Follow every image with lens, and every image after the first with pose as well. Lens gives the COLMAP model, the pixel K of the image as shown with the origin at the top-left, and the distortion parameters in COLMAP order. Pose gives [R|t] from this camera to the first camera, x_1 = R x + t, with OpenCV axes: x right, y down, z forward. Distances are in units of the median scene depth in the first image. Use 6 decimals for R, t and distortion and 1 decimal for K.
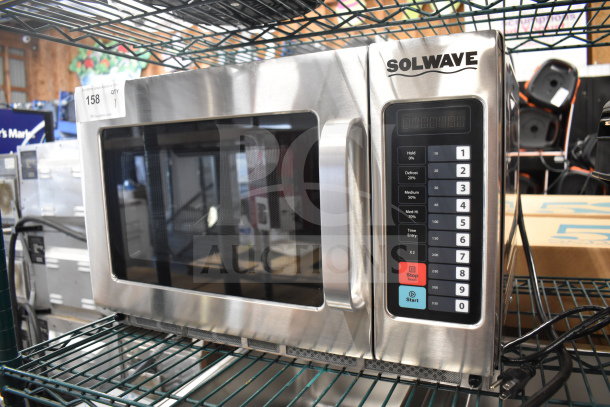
lens RADIAL K [[451.1, 0, 305.0], [0, 451.1, 203.5], [0, 0, 1]] dist [-0.109779, 0.005184]
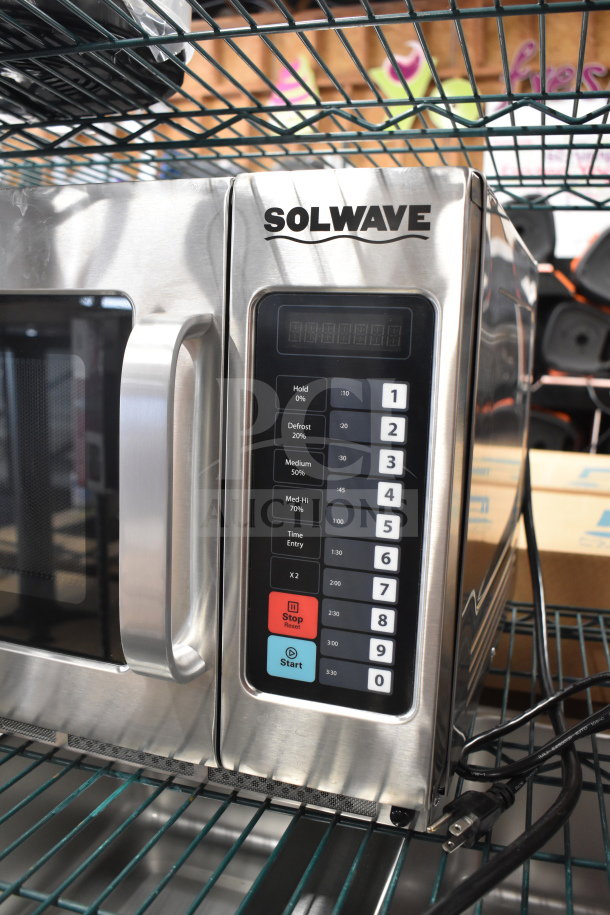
lens RADIAL K [[781.5, 0, 305.0], [0, 781.5, 457.5], [0, 0, 1]] dist [-0.105900, -0.003210]
pose [[0.988999, 0.054192, 0.137639, 0.108061], [-0.057056, 0.998227, 0.016943, -0.043098], [-0.136477, -0.024609, 0.990338, 0.080064]]
